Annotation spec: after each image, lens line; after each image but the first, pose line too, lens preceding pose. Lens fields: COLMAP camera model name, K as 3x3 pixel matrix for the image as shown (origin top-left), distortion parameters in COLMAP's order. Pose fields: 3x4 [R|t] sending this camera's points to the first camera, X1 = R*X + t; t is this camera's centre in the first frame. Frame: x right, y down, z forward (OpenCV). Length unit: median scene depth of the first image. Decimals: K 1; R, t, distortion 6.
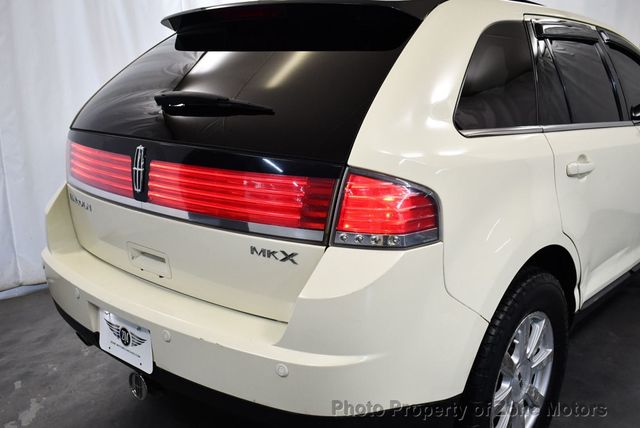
lens RADIAL K [[650.0, 0, 320.6], [0, 650.0, 217.0], [0, 0, 1]] dist [-0.089848, 0.000000]
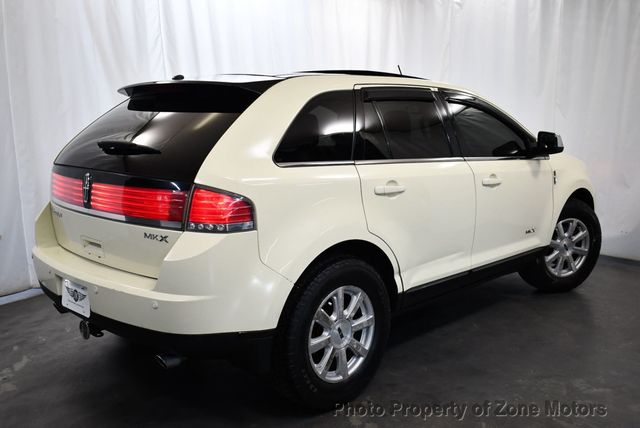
lens RADIAL K [[650.0, 0, 322.0], [0, 650.0, 216.9], [0, 0, 1]] dist [-0.089848, 0.000000]
pose [[0.999095, 0.003803, -0.042373, 0.356446], [-0.006548, 0.997874, -0.064845, 0.092720], [0.042036, 0.065064, 0.996995, -0.533671]]
